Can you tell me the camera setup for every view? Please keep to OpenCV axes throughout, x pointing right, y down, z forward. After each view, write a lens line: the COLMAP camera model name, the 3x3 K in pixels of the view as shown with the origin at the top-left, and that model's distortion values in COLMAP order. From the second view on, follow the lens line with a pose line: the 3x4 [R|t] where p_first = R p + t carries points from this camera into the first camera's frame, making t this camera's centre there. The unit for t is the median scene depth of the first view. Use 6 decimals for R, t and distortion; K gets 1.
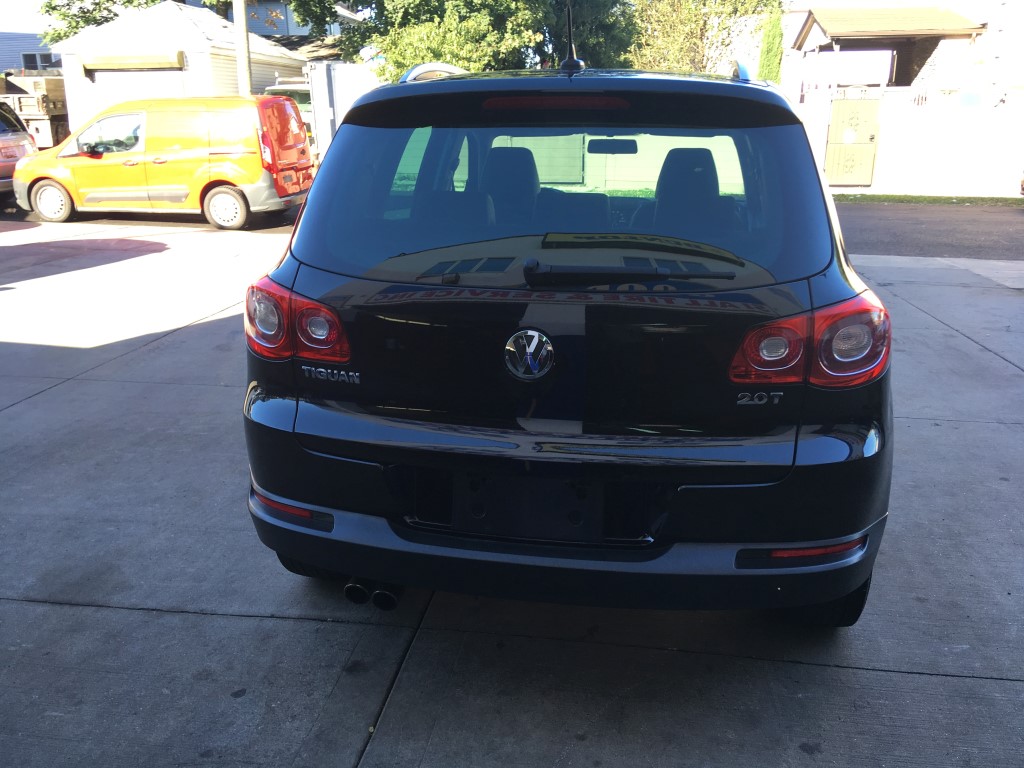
lens RADIAL K [[859.6, 0, 508.8], [0, 859.6, 384.5], [0, 0, 1]] dist [0.102795, -0.151665]
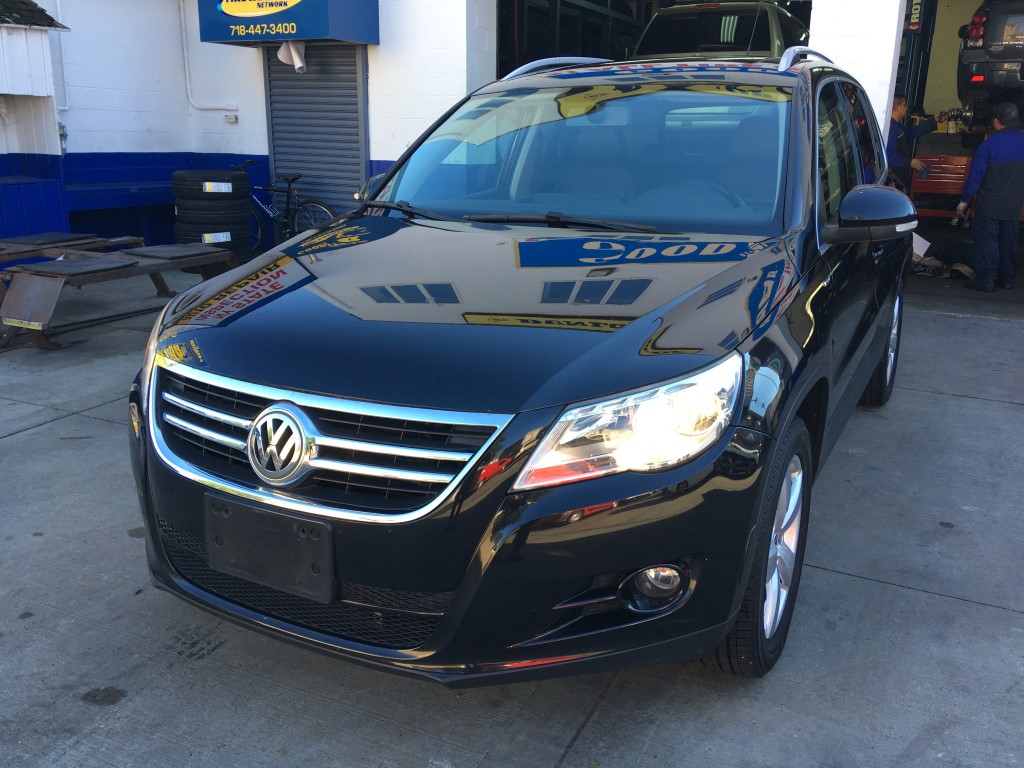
lens RADIAL K [[859.6, 0, 514.4], [0, 859.6, 391.5], [0, 0, 1]] dist [0.102795, -0.151665]
pose [[-0.948684, -0.092651, 0.302347, -0.007848], [0.088483, 0.840147, 0.535092, -0.069909], [-0.303593, 0.534386, -0.788836, 0.250895]]
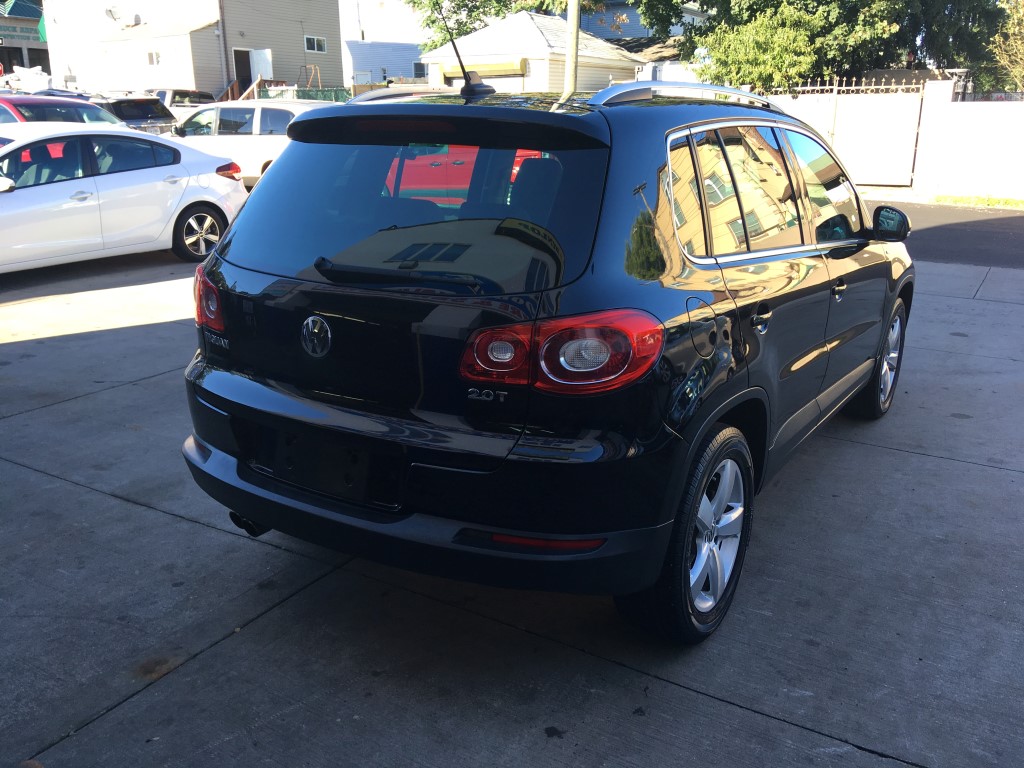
lens RADIAL K [[859.6, 0, 501.3], [0, 859.6, 382.5], [0, 0, 1]] dist [0.102795, -0.151665]
pose [[0.920281, 0.110976, -0.375190, 0.047874], [-0.111195, 0.993574, 0.021141, -0.001707], [0.375125, 0.022263, 0.926707, -0.001224]]
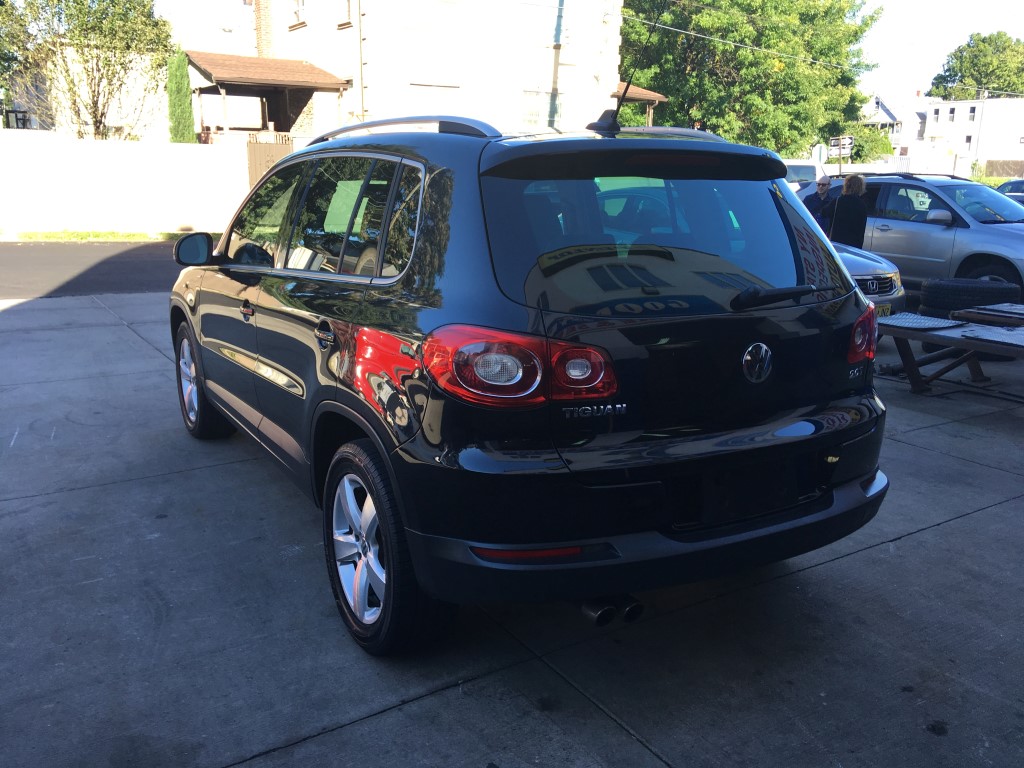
lens RADIAL K [[859.6, 0, 517.3], [0, 859.6, 387.4], [0, 0, 1]] dist [0.102795, -0.151665]
pose [[0.755489, -0.146721, 0.638521, -0.068838], [0.171186, 0.984952, 0.023780, -0.005890], [-0.632402, 0.091341, 0.769237, 0.018275]]
